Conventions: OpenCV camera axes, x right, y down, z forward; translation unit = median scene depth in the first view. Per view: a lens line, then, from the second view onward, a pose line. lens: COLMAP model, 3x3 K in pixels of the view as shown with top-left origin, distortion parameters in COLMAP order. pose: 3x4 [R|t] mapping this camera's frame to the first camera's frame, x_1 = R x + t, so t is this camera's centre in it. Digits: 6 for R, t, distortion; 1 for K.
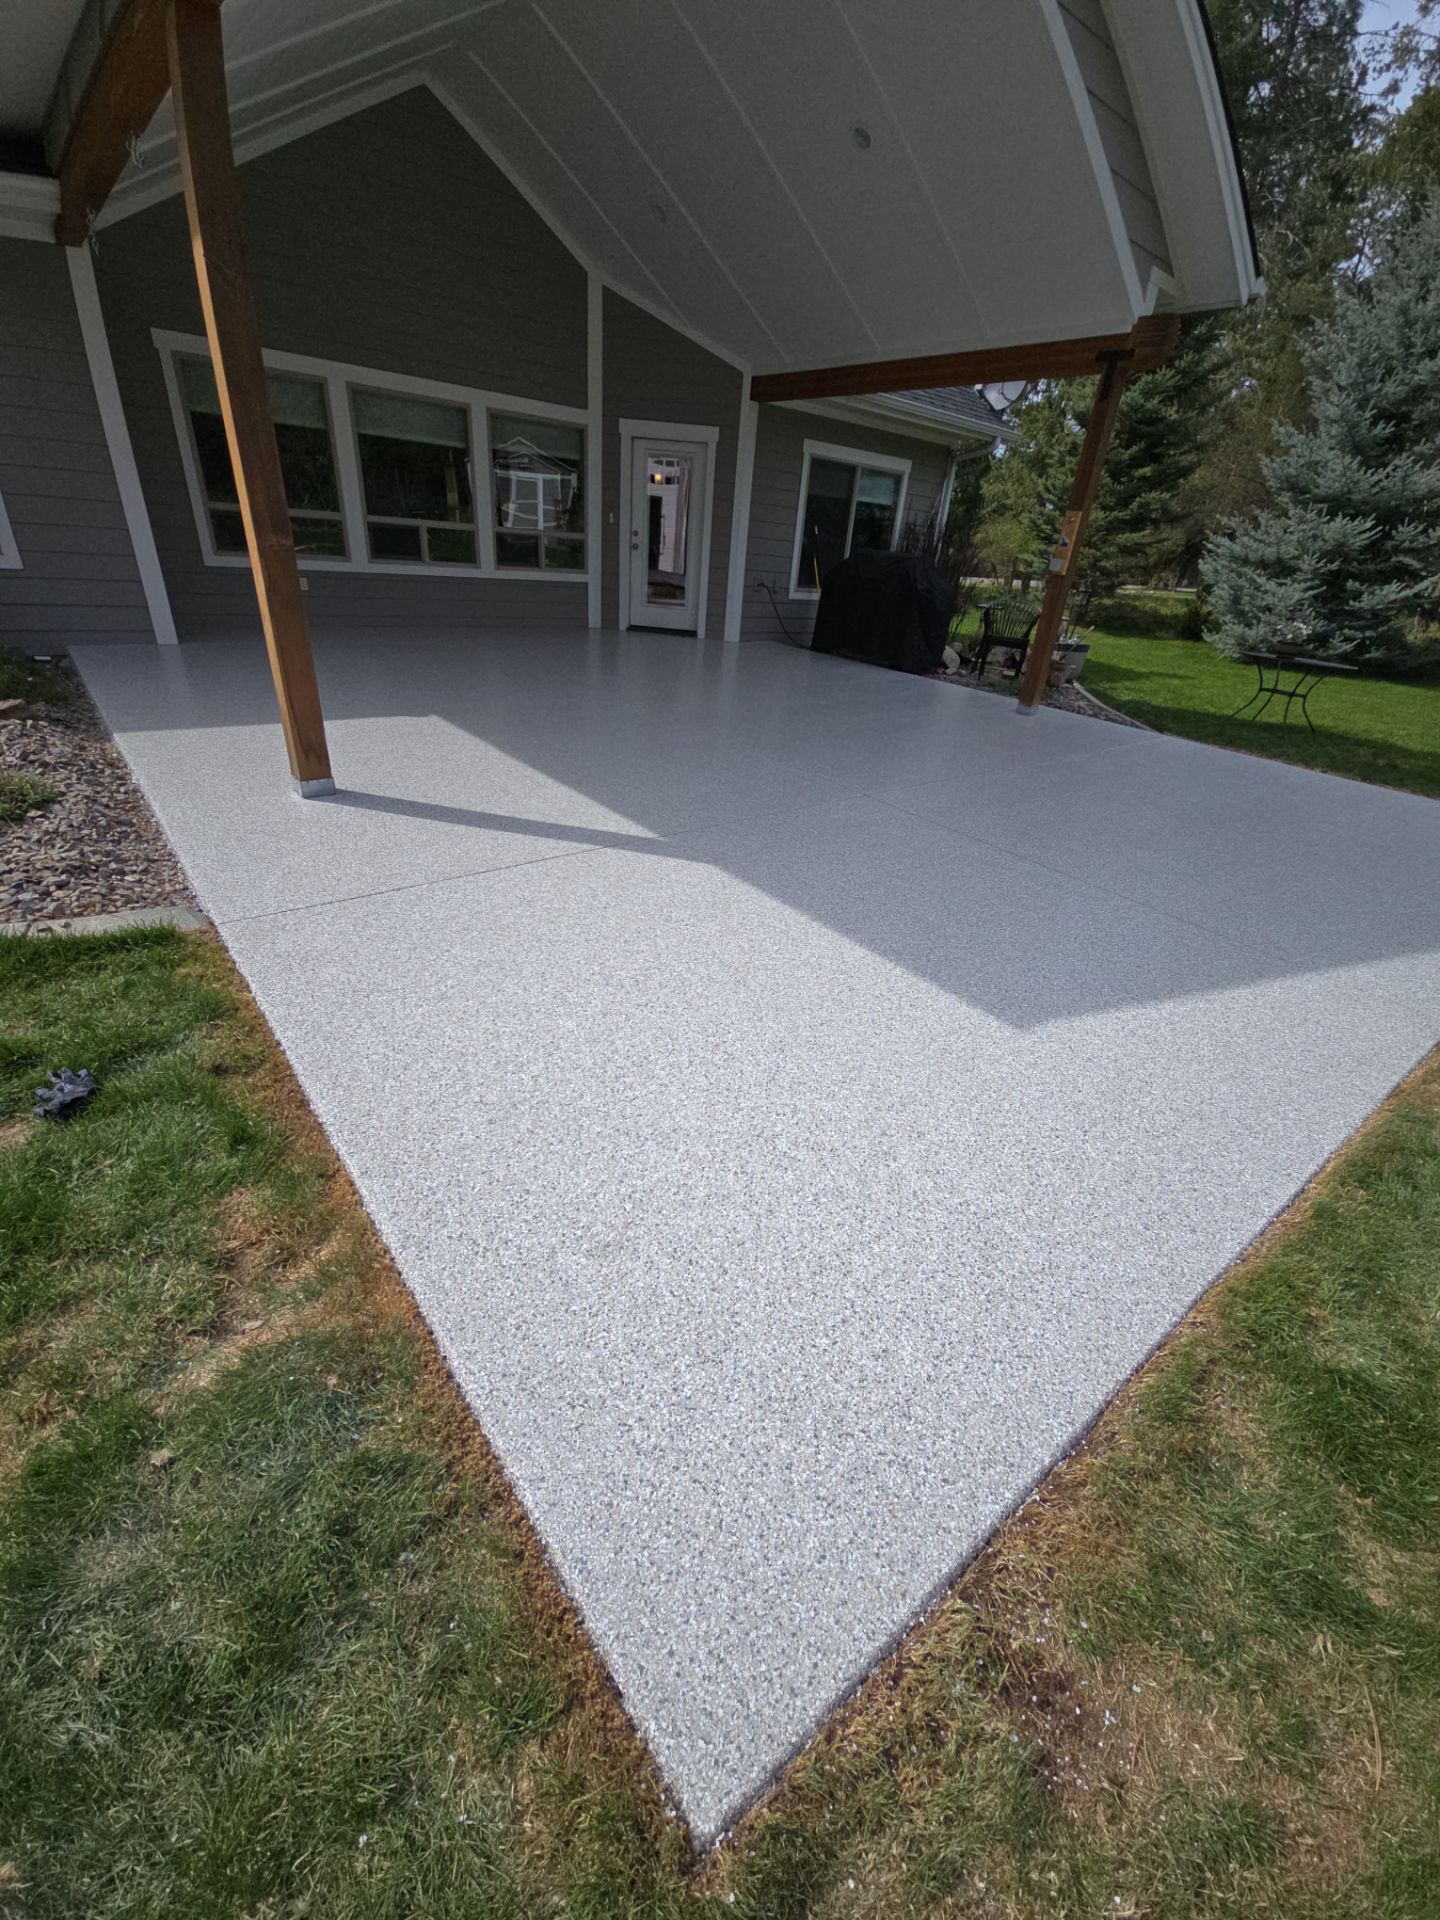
lens RADIAL K [[765.7, 0, 745.6], [0, 765.7, 963.2], [0, 0, 1]] dist [0.000843, 0.000065]
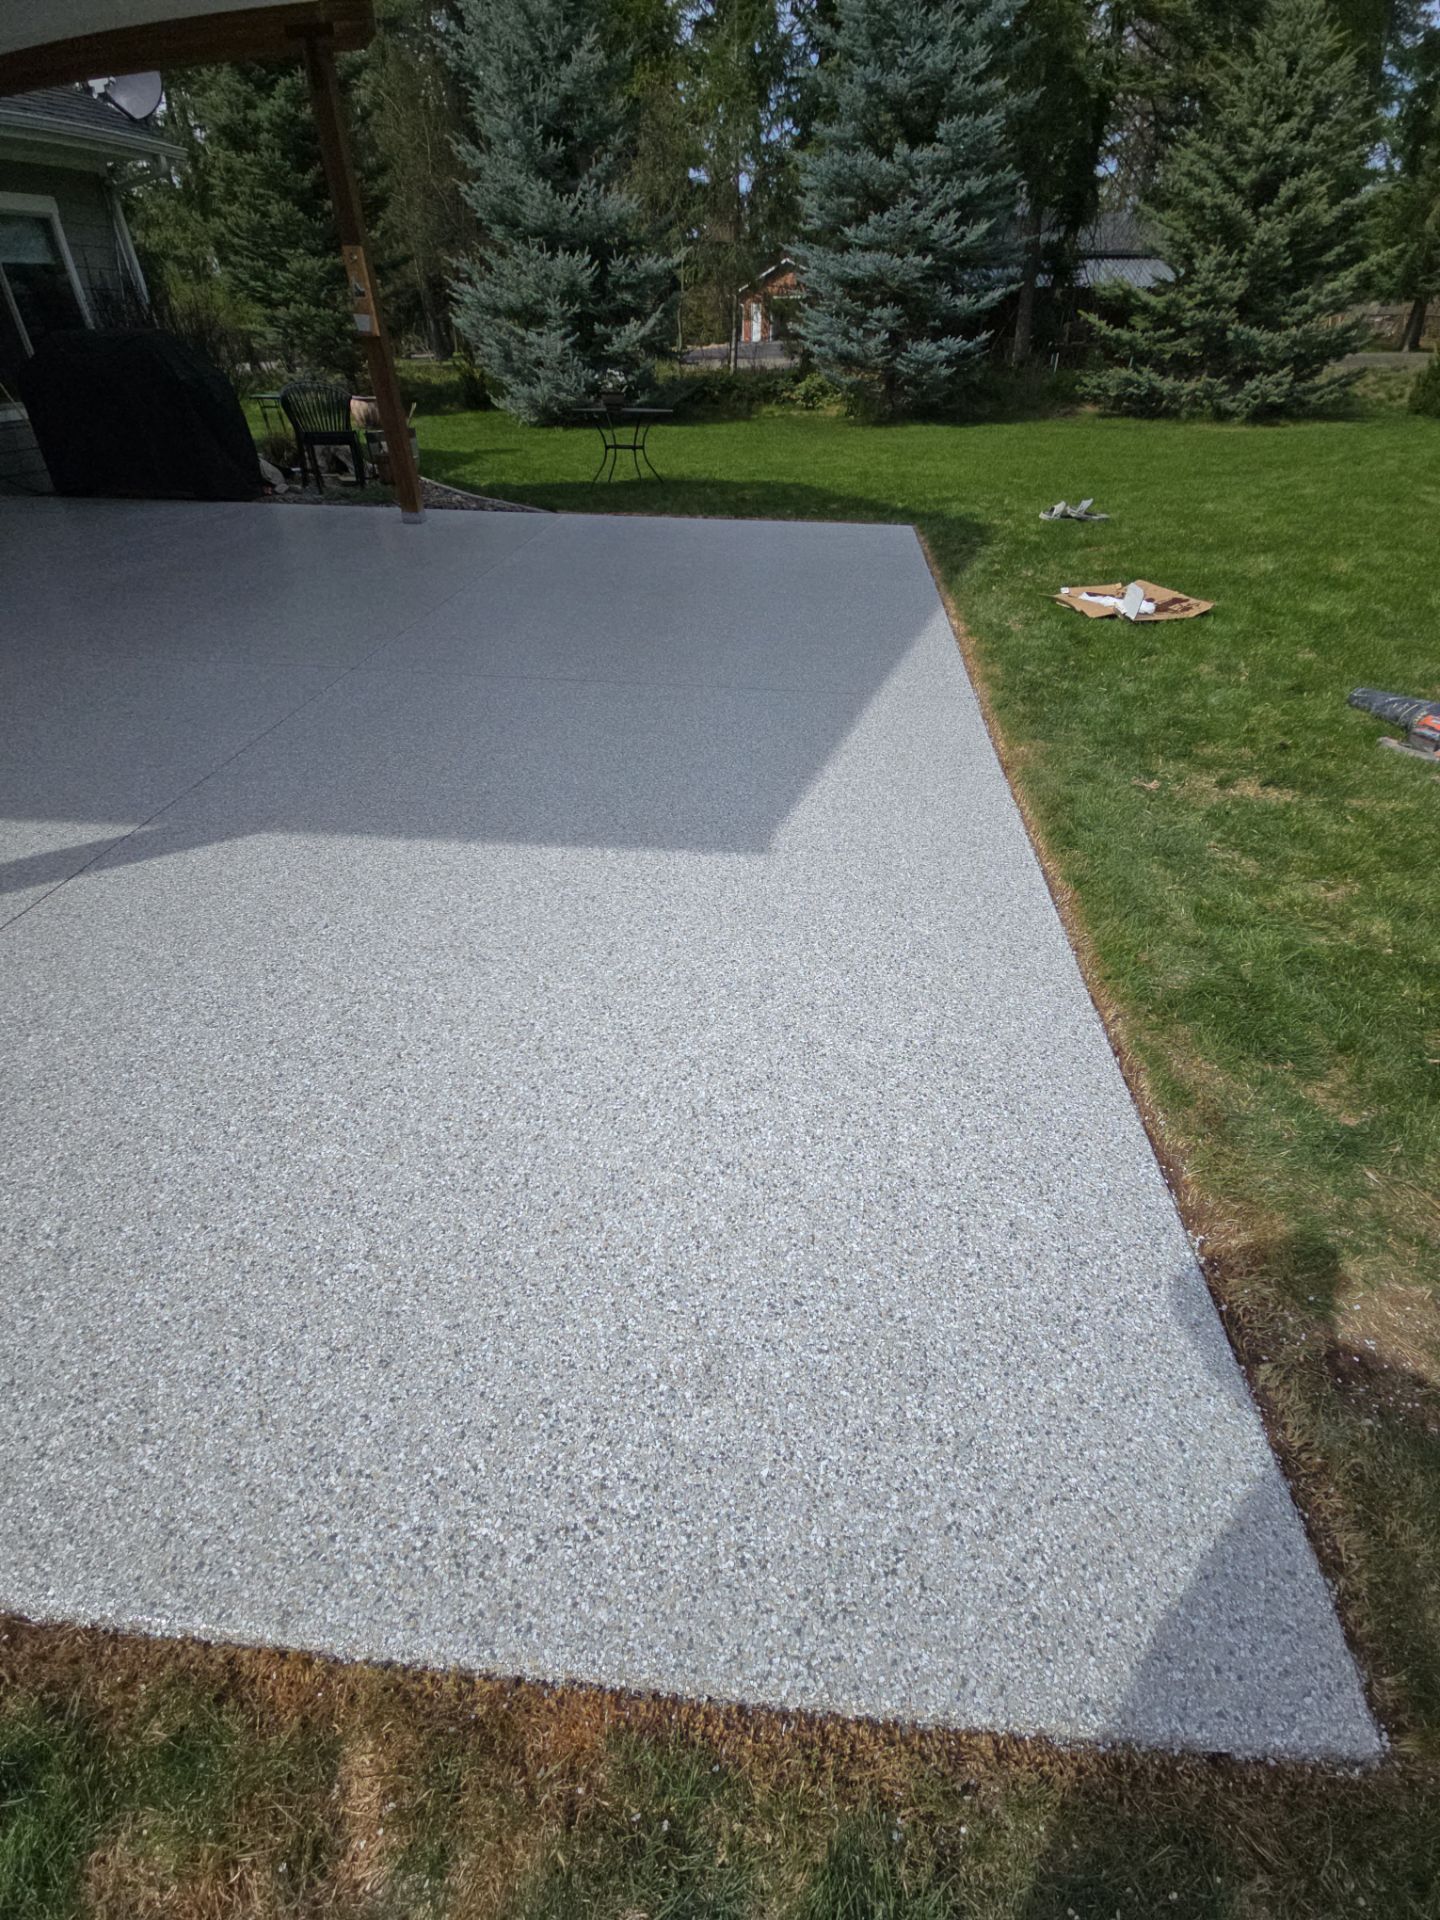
lens RADIAL K [[778.2, 0, 720.0], [0, 778.2, 960.0], [0, 0, 1]] dist [0.003773, -0.002760]
pose [[0.706625, -0.498588, 0.502087, -0.163852], [0.391933, 0.866572, 0.308936, -0.085506], [-0.589126, -0.021517, 0.807755, 0.197012]]
